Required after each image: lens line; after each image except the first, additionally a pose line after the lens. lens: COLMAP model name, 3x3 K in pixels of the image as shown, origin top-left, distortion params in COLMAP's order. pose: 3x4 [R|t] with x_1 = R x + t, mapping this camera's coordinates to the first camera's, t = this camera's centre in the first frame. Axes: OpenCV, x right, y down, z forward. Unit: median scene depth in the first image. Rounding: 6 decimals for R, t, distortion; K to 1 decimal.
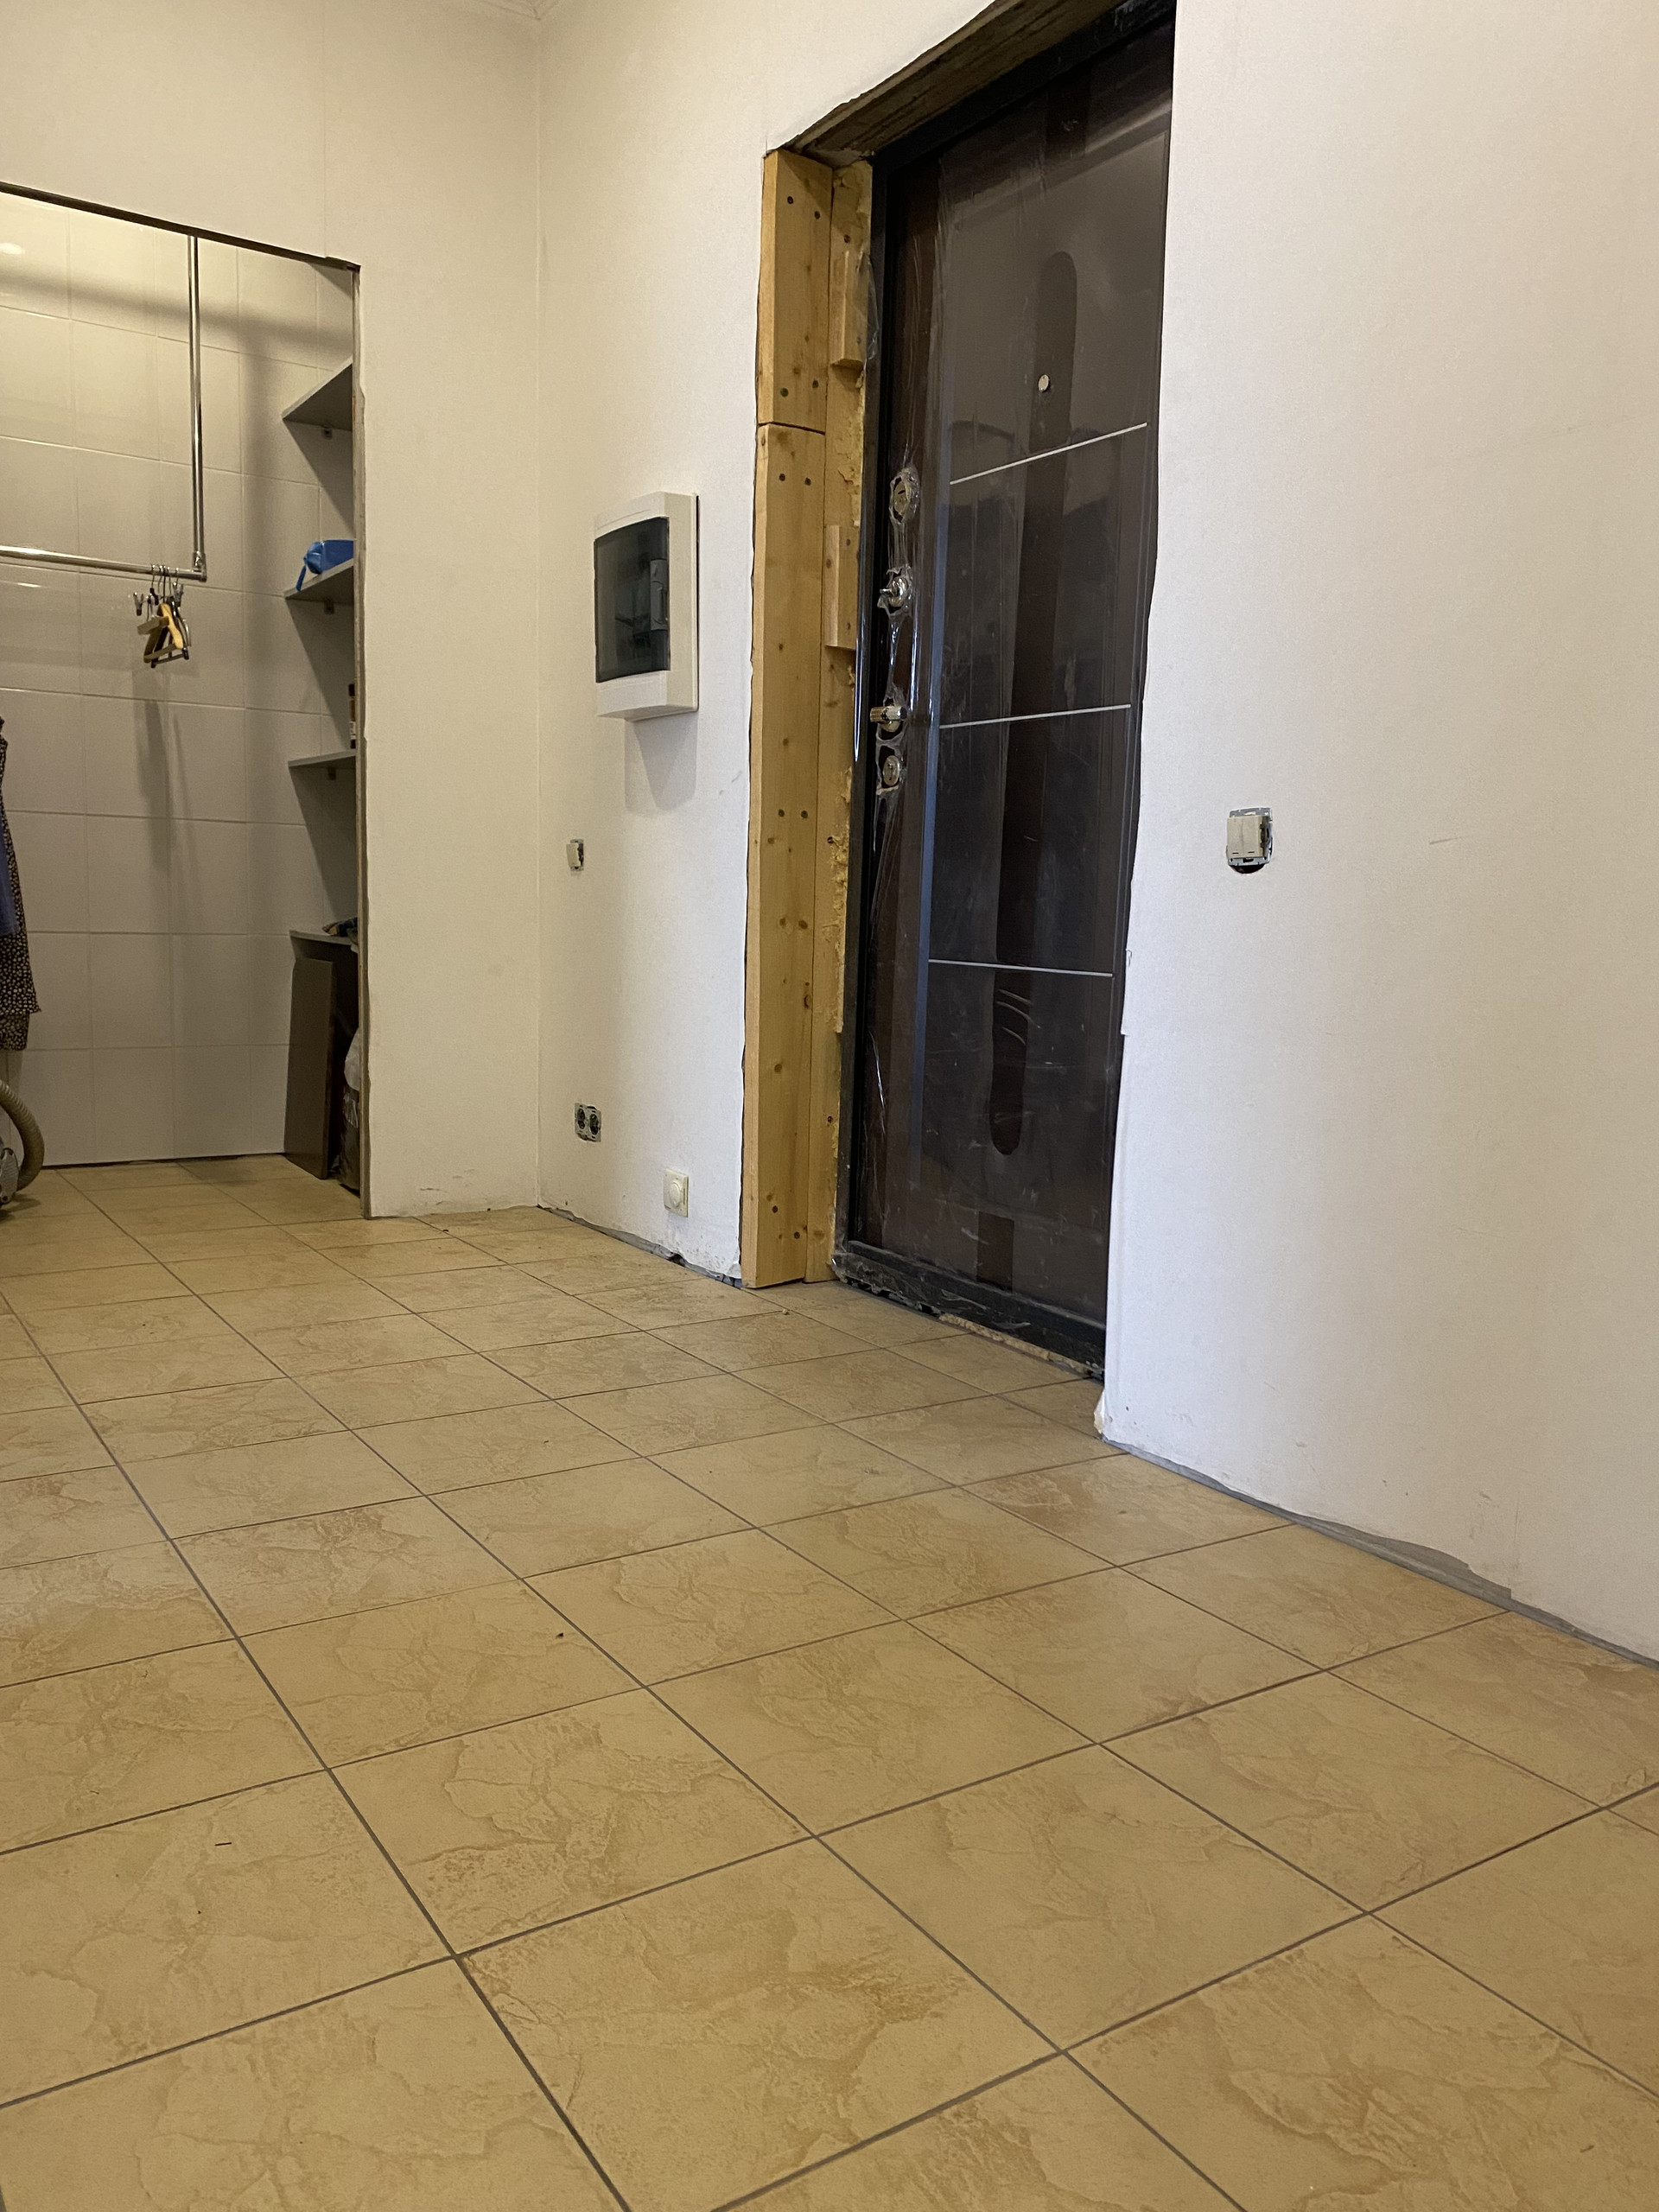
lens RADIAL K [[1667.1, 0, 878.7], [0, 1667.1, 1102.5], [0, 0, 1]] dist [0.122737, -0.257144]
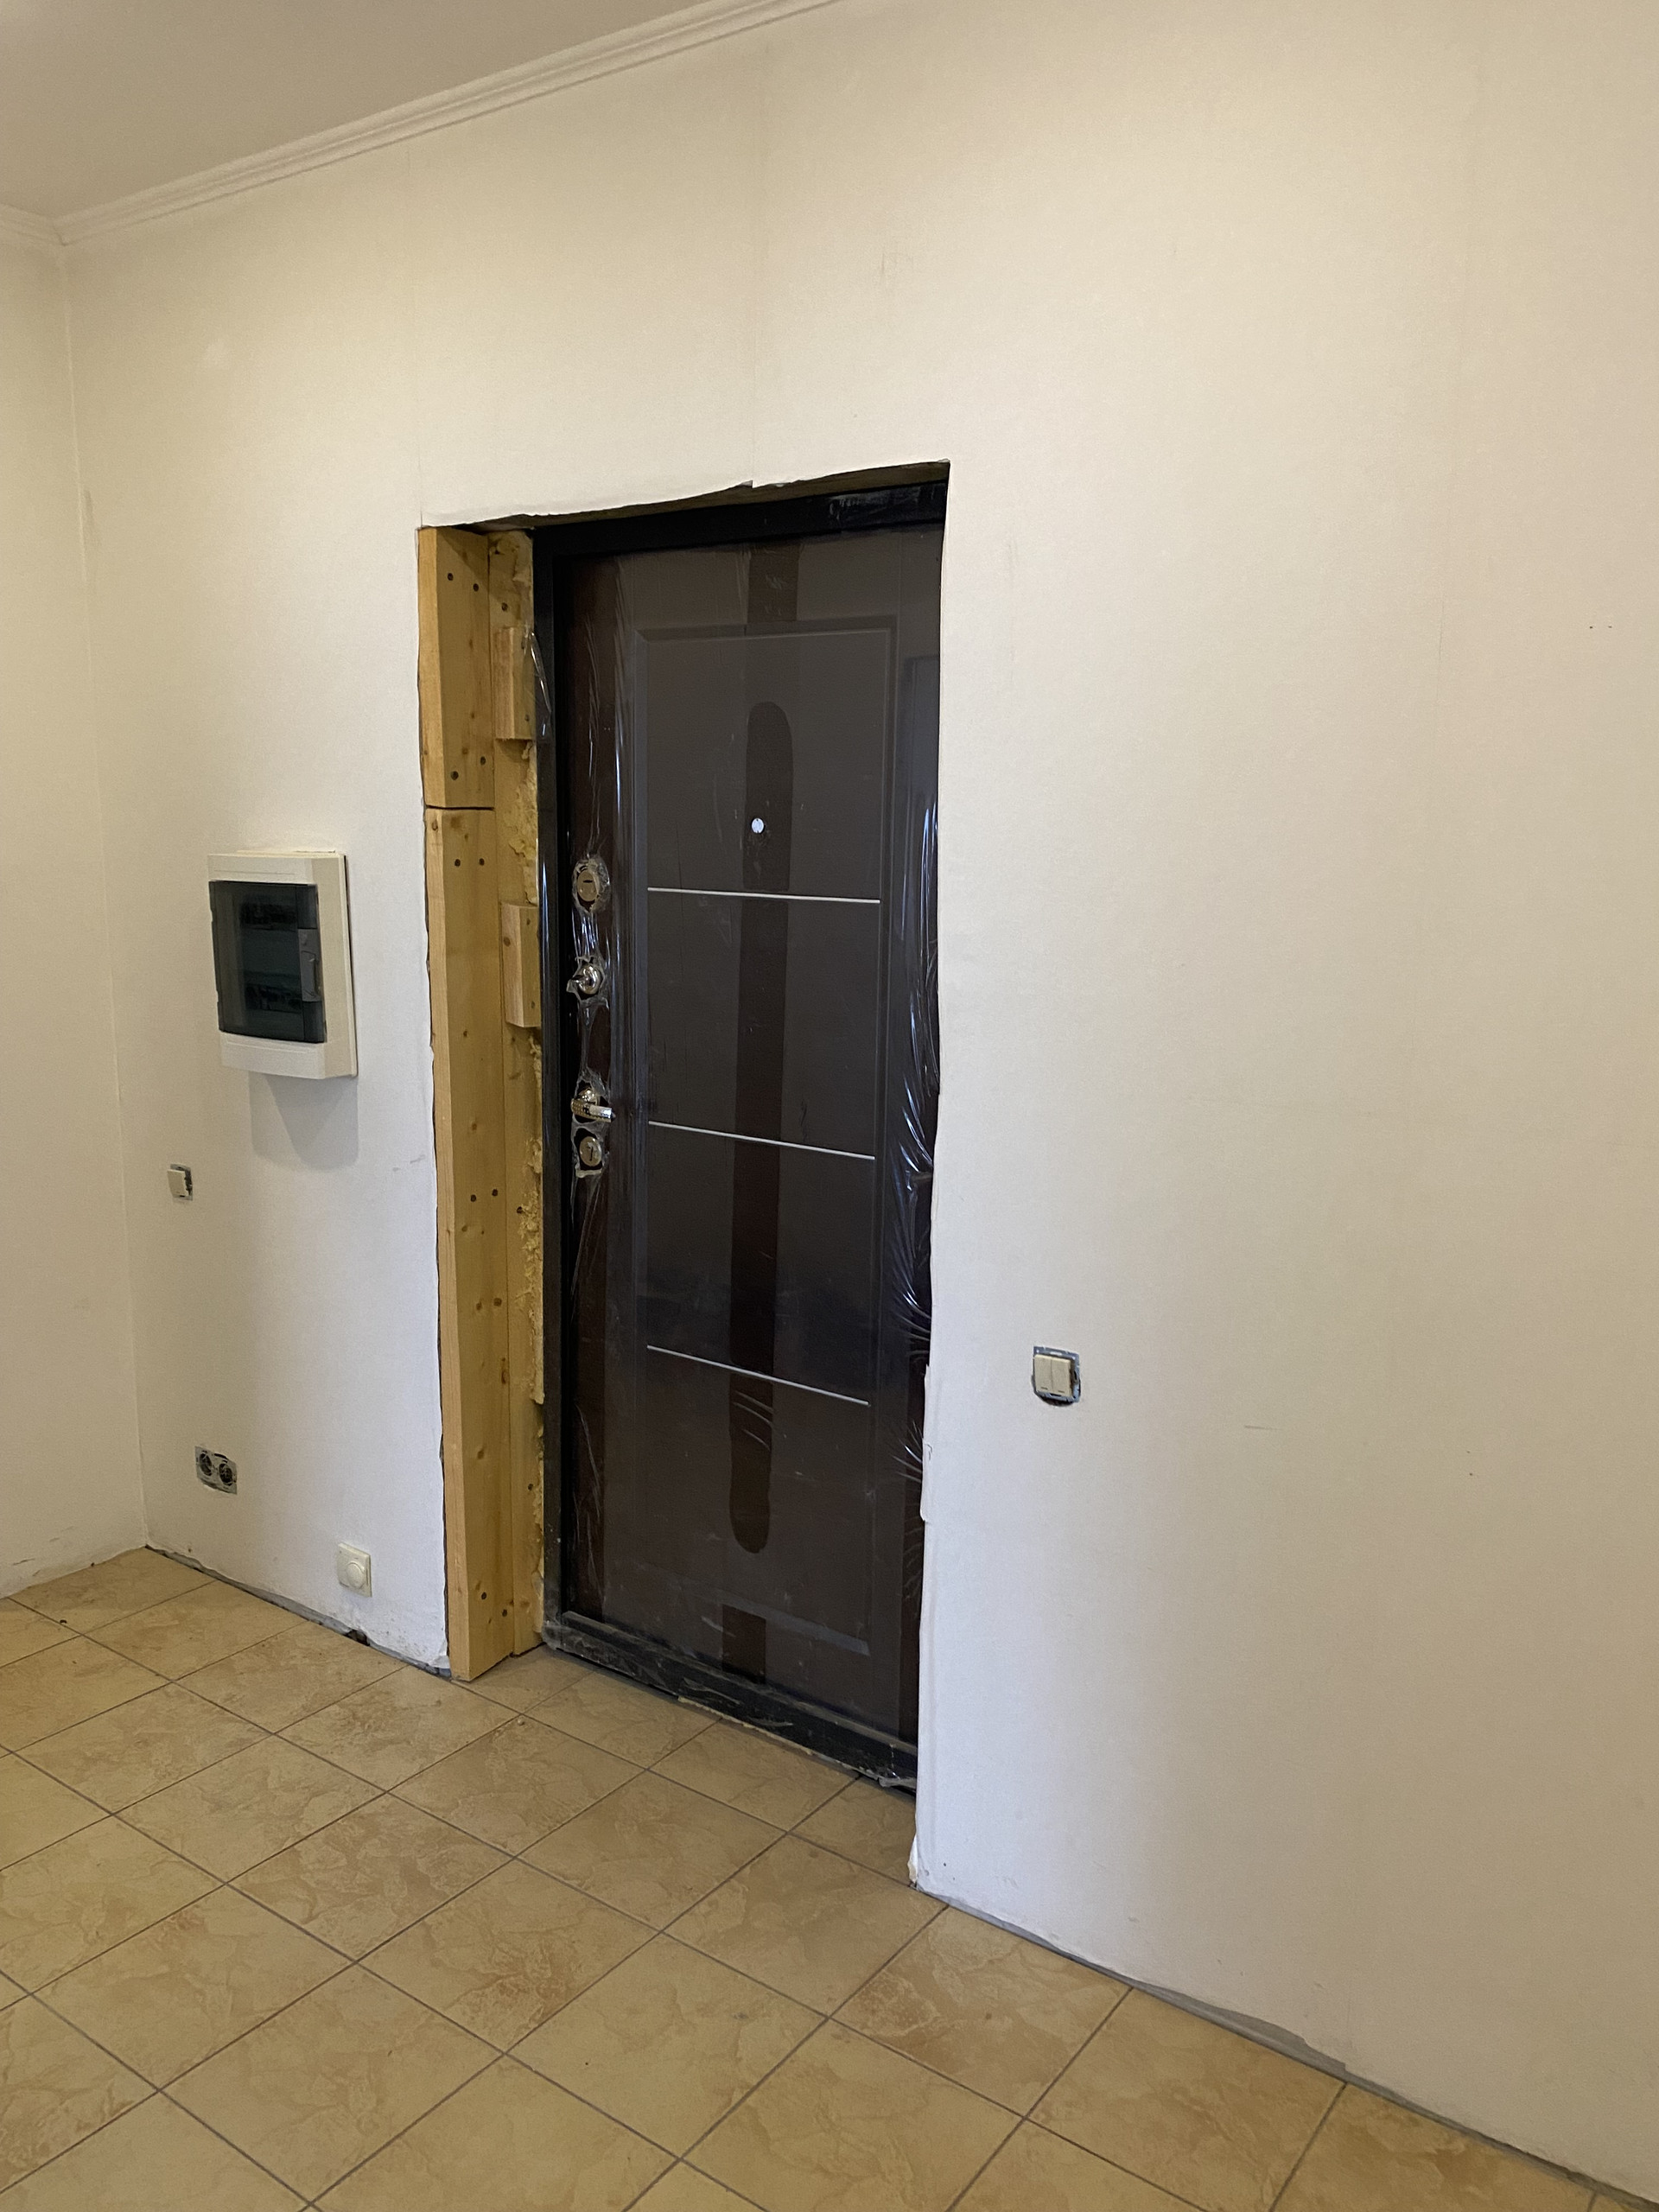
lens RADIAL K [[1667.1, 0, 878.7], [0, 1667.1, 1102.5], [0, 0, 1]] dist [0.122737, -0.257144]
pose [[0.936743, -0.072850, 0.342353, -0.167050], [0.055442, 0.996635, 0.060376, -0.274992], [-0.345600, -0.037576, 0.937629, 0.019312]]
